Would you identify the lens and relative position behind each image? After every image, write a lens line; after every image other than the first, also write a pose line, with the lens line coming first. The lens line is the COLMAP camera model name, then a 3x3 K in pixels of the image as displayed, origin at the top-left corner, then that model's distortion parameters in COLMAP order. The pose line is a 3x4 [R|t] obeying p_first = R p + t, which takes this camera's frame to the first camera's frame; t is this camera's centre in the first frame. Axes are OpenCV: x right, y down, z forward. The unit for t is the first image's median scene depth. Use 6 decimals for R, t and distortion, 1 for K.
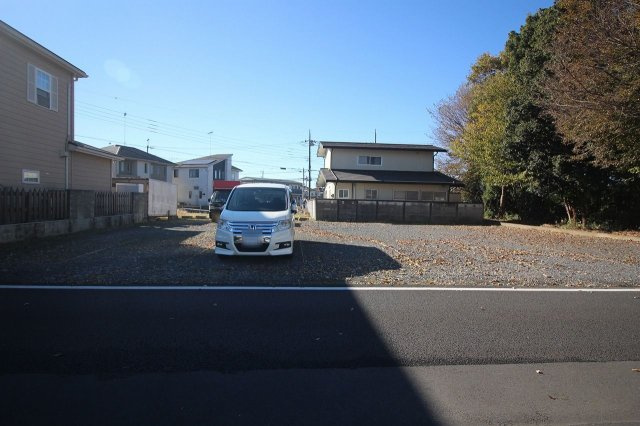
lens RADIAL K [[362.5, 0, 322.4], [0, 362.5, 211.0], [0, 0, 1]] dist [0.018166, -0.021439]
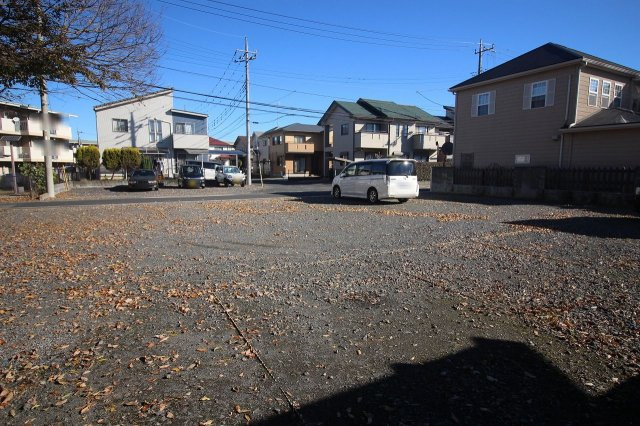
lens RADIAL K [[362.5, 0, 322.4], [0, 362.5, 211.0], [0, 0, 1]] dist [0.018166, -0.021439]
pose [[-0.912714, 0.022757, -0.407964, 0.281356], [-0.035364, 0.990301, 0.134360, -0.024688], [0.407065, 0.137060, -0.903057, 0.967480]]
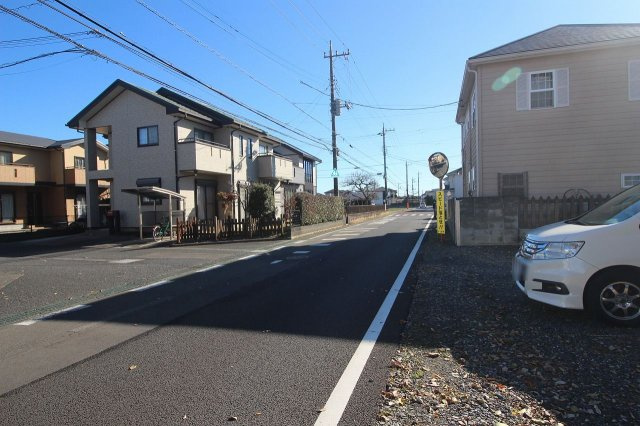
lens RADIAL K [[362.5, 0, 322.4], [0, 362.5, 211.0], [0, 0, 1]] dist [0.018166, -0.021439]
pose [[-0.375136, 0.003627, -0.926963, 0.168951], [-0.006337, 0.999959, 0.006477, -0.007016], [0.926948, 0.008304, -0.375098, 0.281171]]
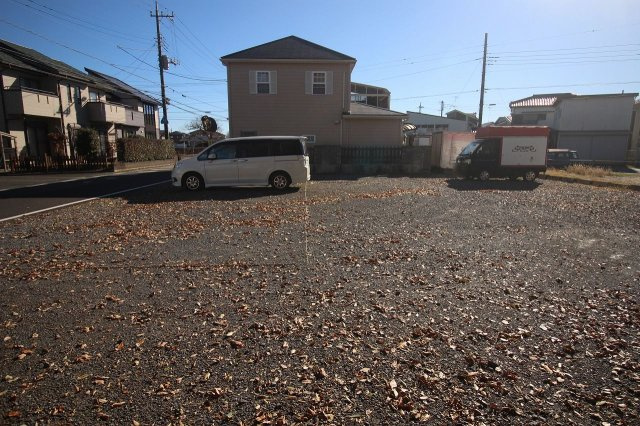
lens RADIAL K [[362.5, 0, 322.4], [0, 362.5, 211.0], [0, 0, 1]] dist [0.018166, -0.021439]
pose [[-0.055364, 0.152137, -0.986807, 0.448636], [-0.032461, 0.987527, 0.154069, -0.010526], [0.997938, 0.040563, -0.049735, 0.543614]]
